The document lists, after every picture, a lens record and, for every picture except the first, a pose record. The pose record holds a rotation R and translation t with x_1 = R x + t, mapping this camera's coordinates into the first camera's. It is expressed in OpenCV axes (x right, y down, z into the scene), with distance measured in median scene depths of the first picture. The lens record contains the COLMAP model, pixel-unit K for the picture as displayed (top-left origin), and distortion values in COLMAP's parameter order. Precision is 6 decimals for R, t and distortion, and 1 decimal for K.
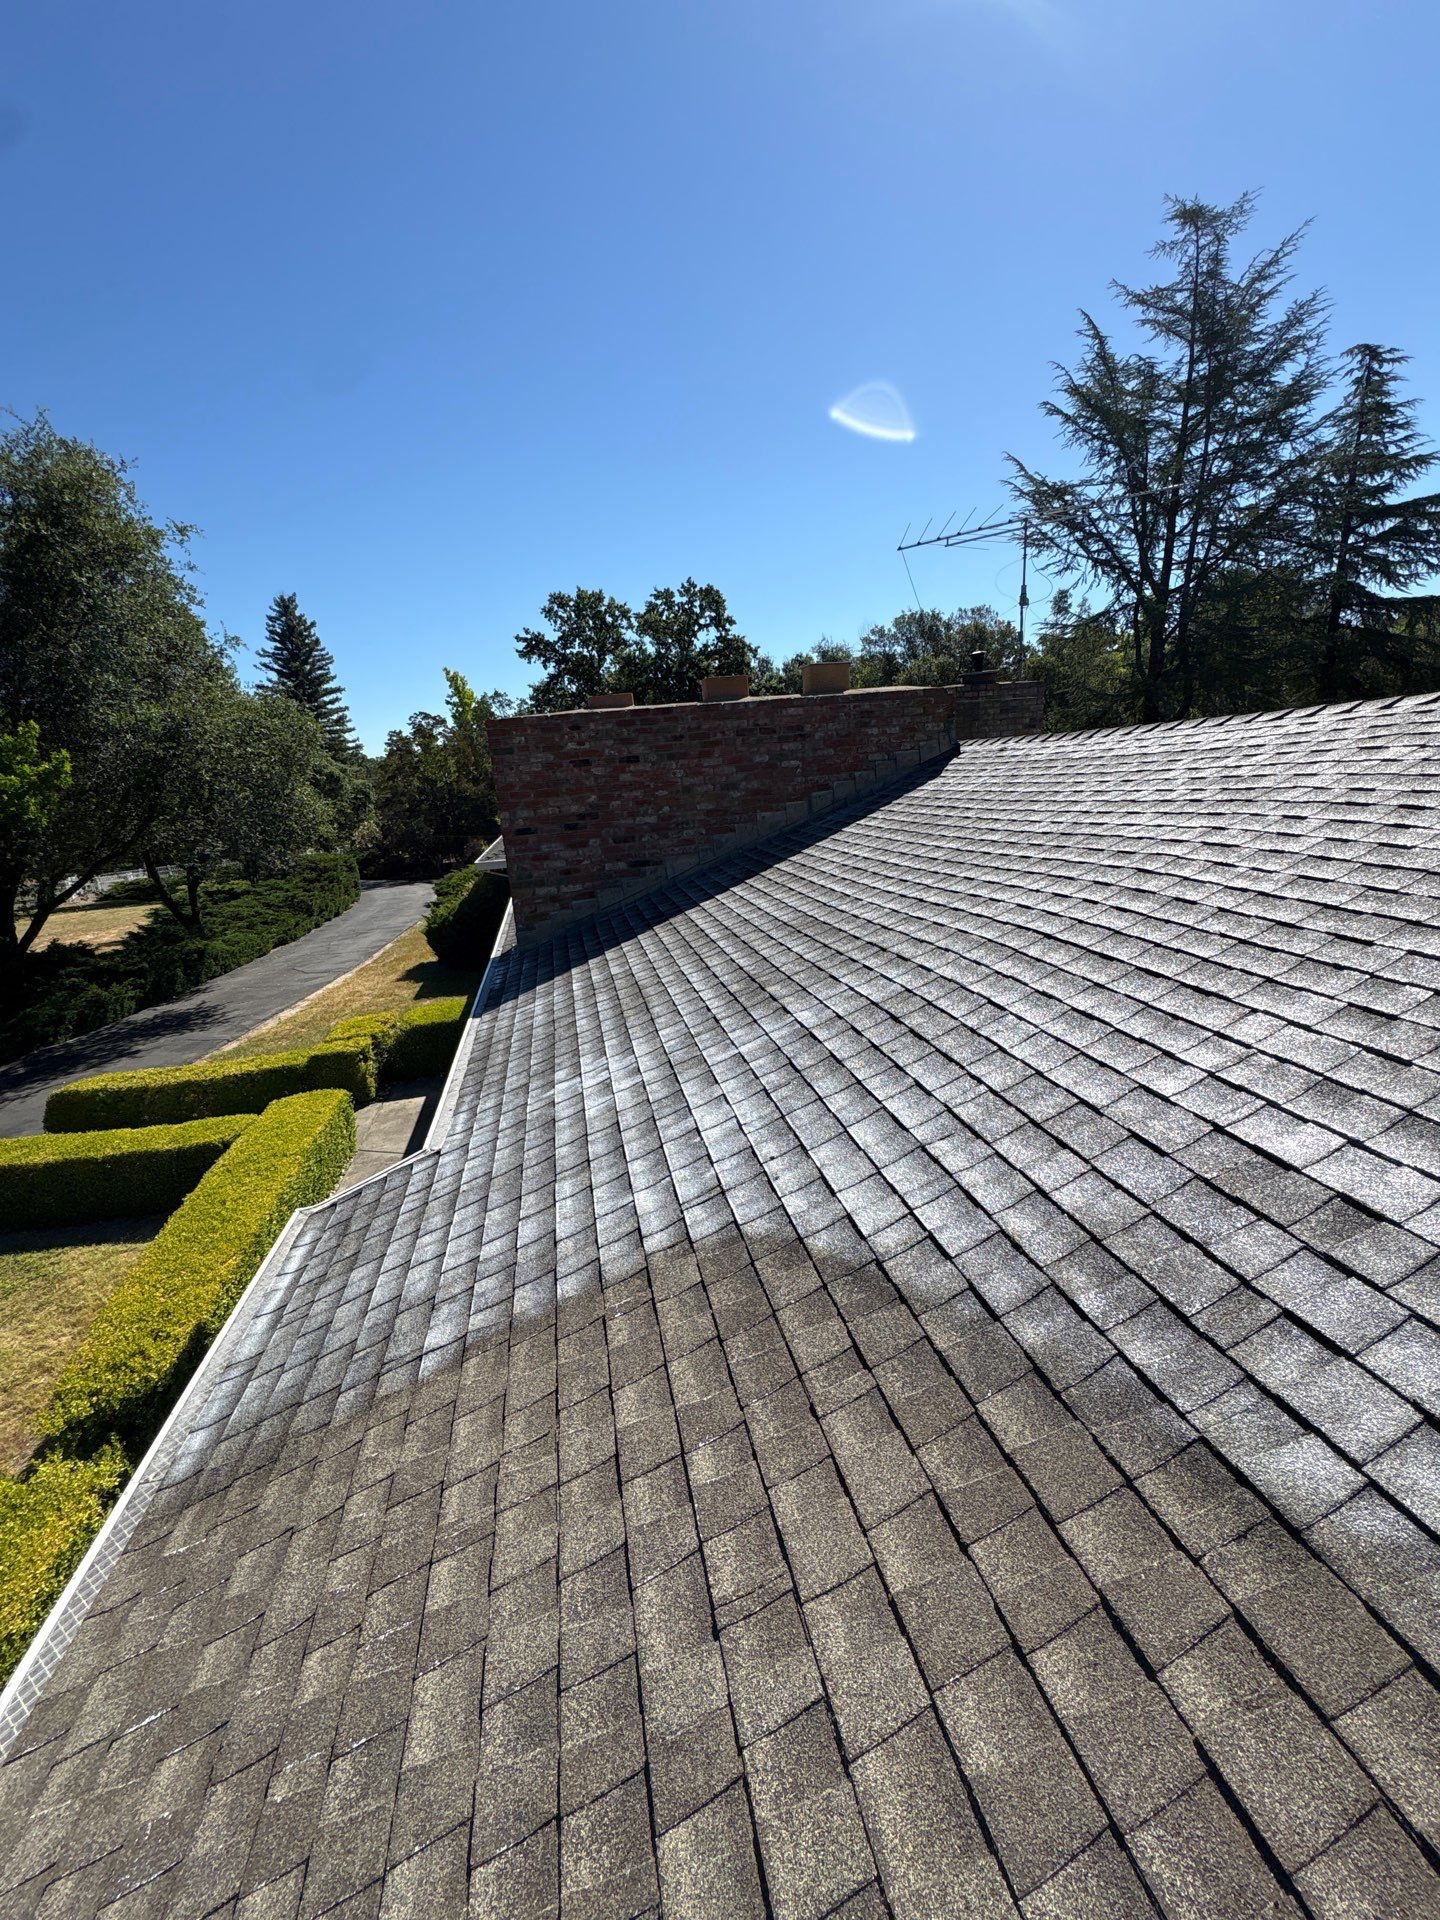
lens RADIAL K [[766.6, 0, 711.8], [0, 766.6, 959.7], [0, 0, 1]] dist [-0.002500, 0.000263]
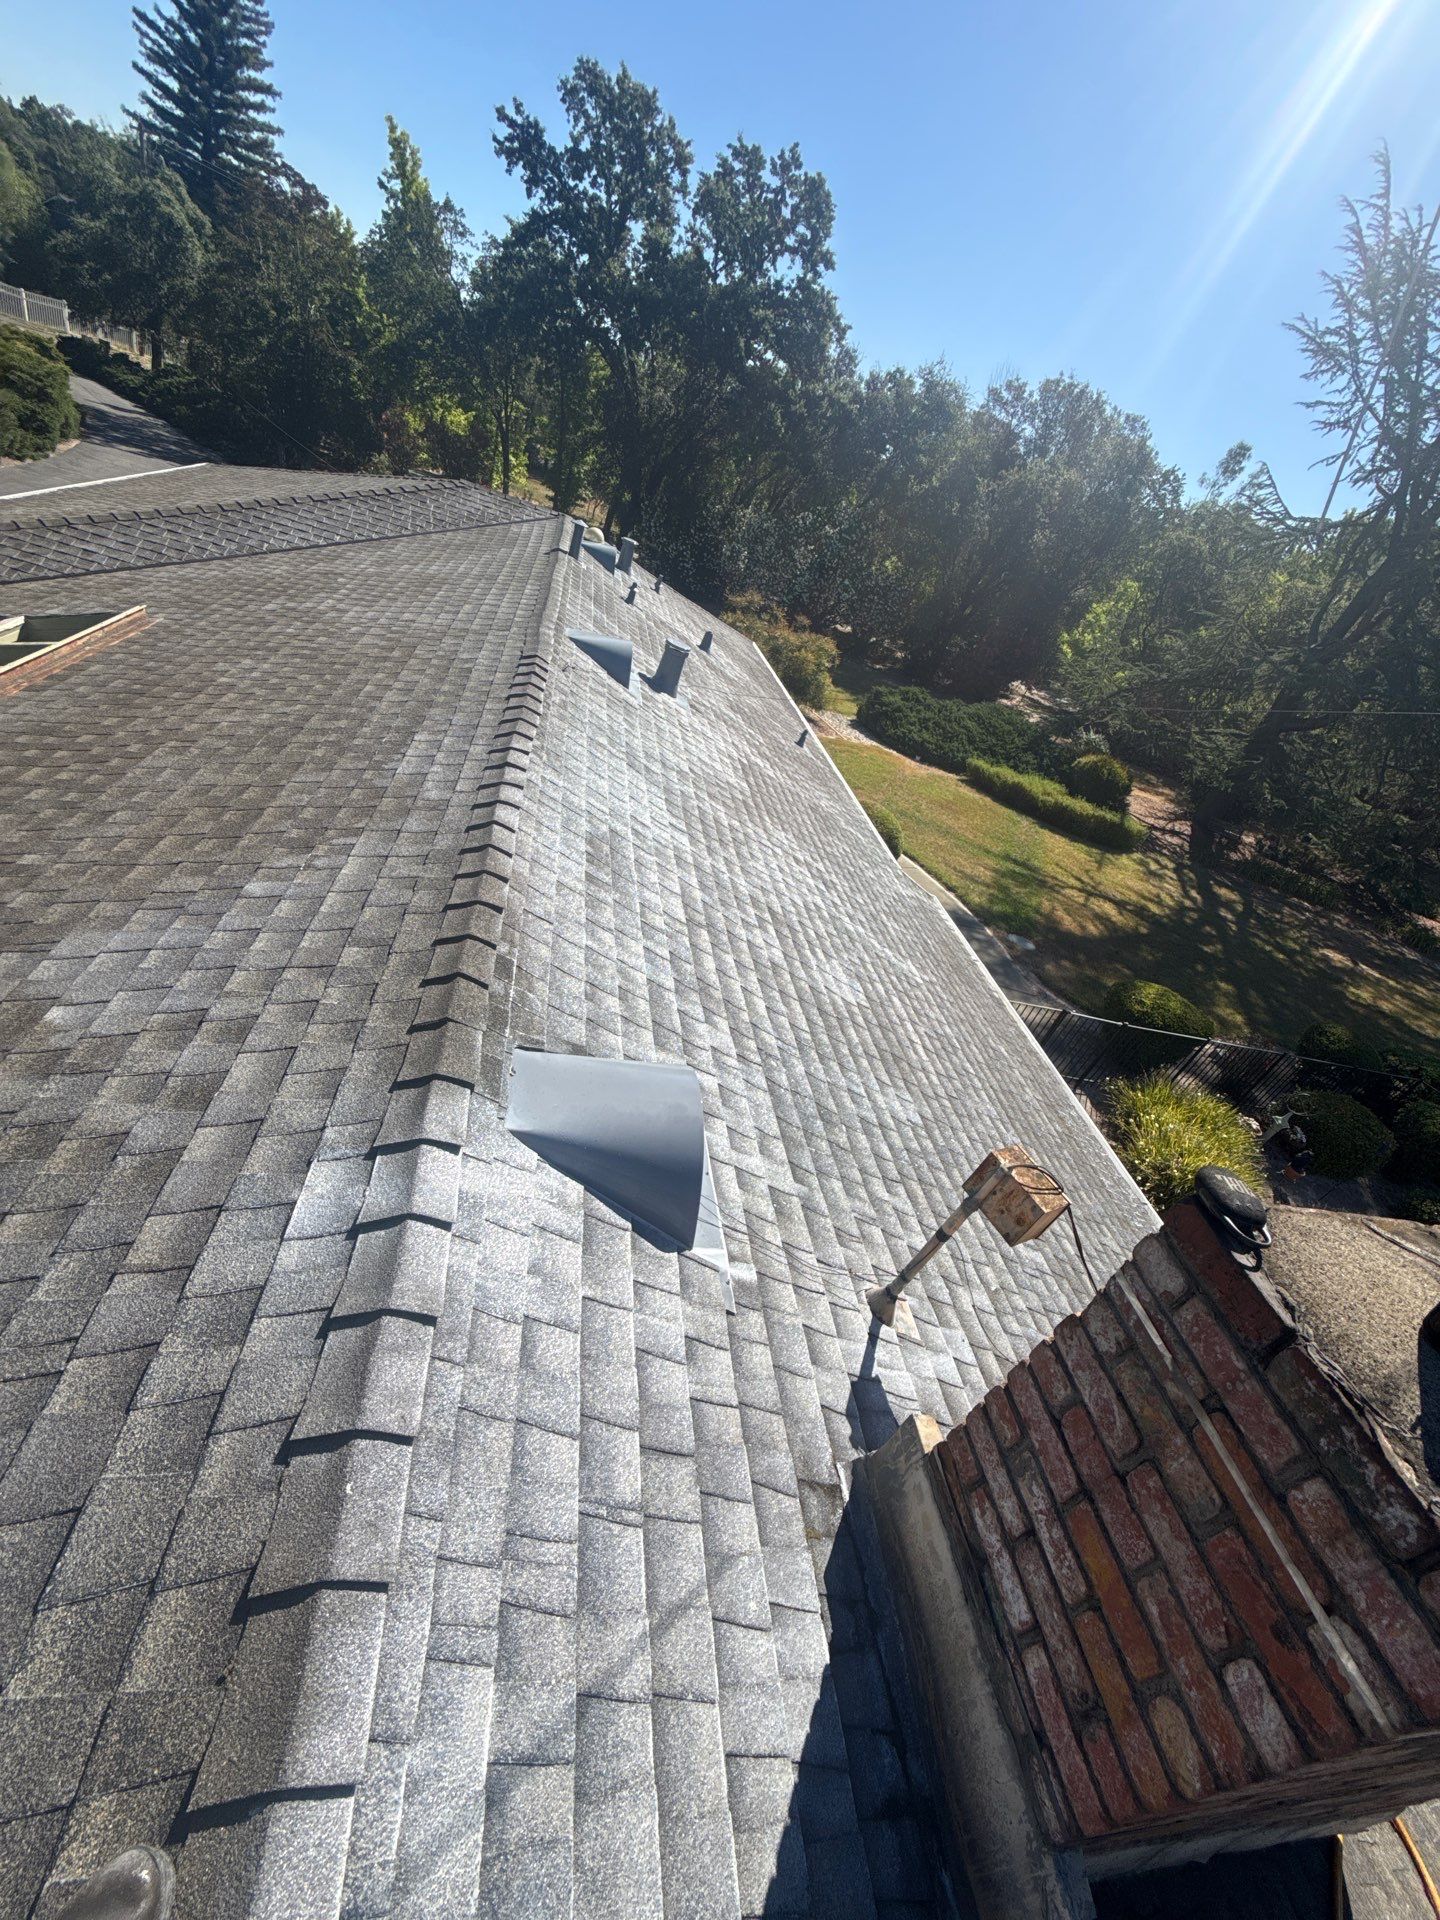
lens RADIAL K [[766.6, 0, 725.6], [0, 766.6, 960.5], [0, 0, 1]] dist [-0.002500, 0.000263]
pose [[0.919060, 0.354577, 0.172061, 0.065420], [-0.391474, 0.871792, 0.294494, -0.127469], [-0.045581, -0.338015, 0.940036, 0.301508]]
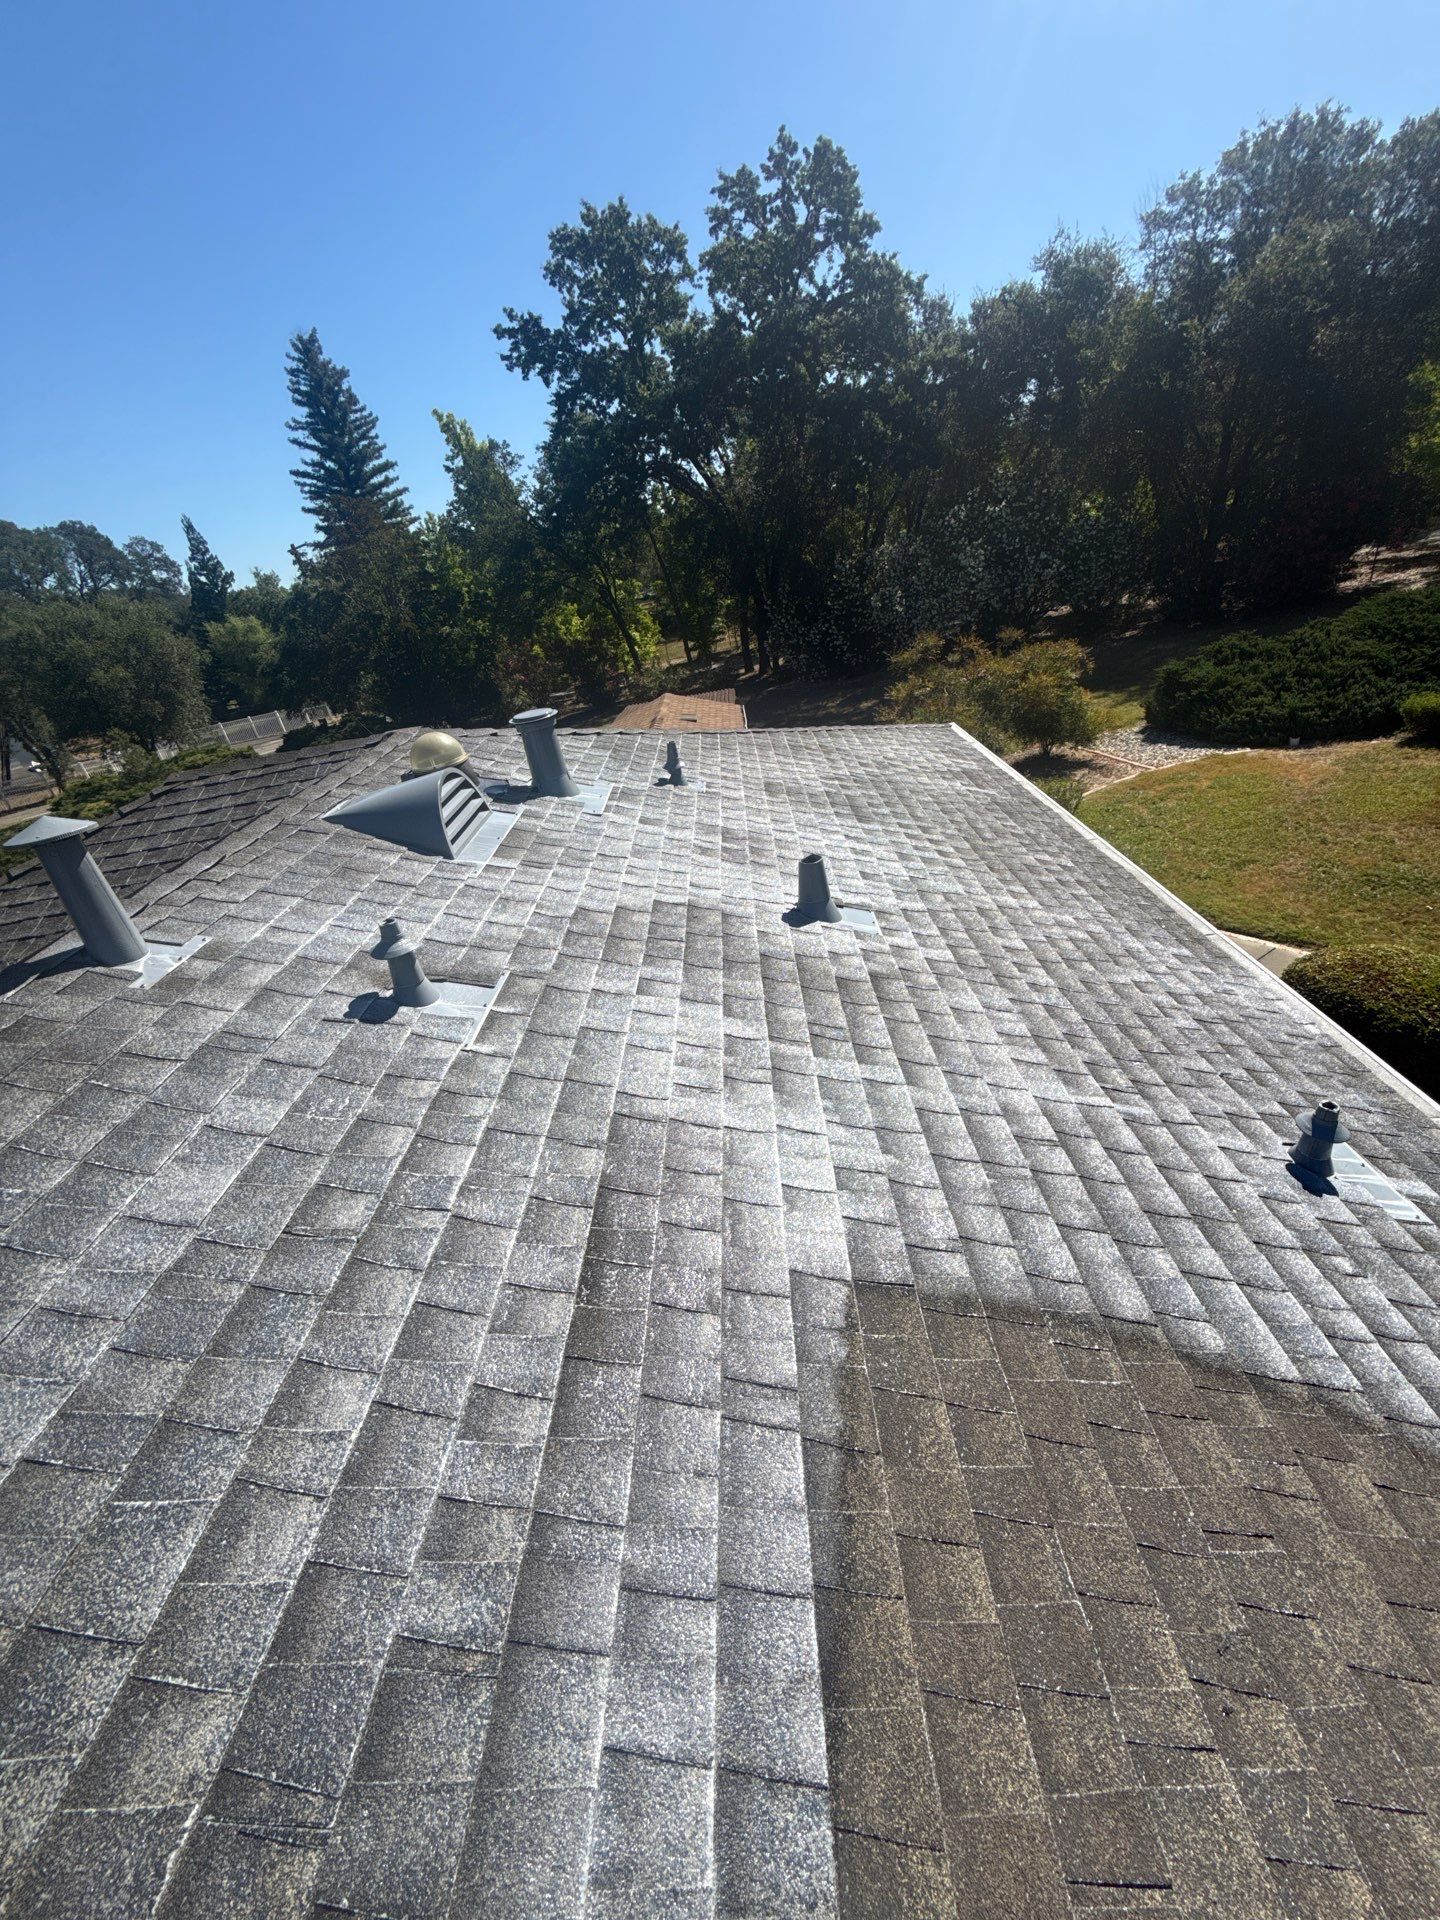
lens RADIAL K [[766.6, 0, 727.0], [0, 766.6, 960.2], [0, 0, 1]] dist [-0.002500, 0.000263]
pose [[0.975719, 0.015622, -0.218468, 0.077542], [0.044947, 0.961943, 0.269527, -0.164617], [0.214365, -0.272802, 0.937884, 0.546843]]
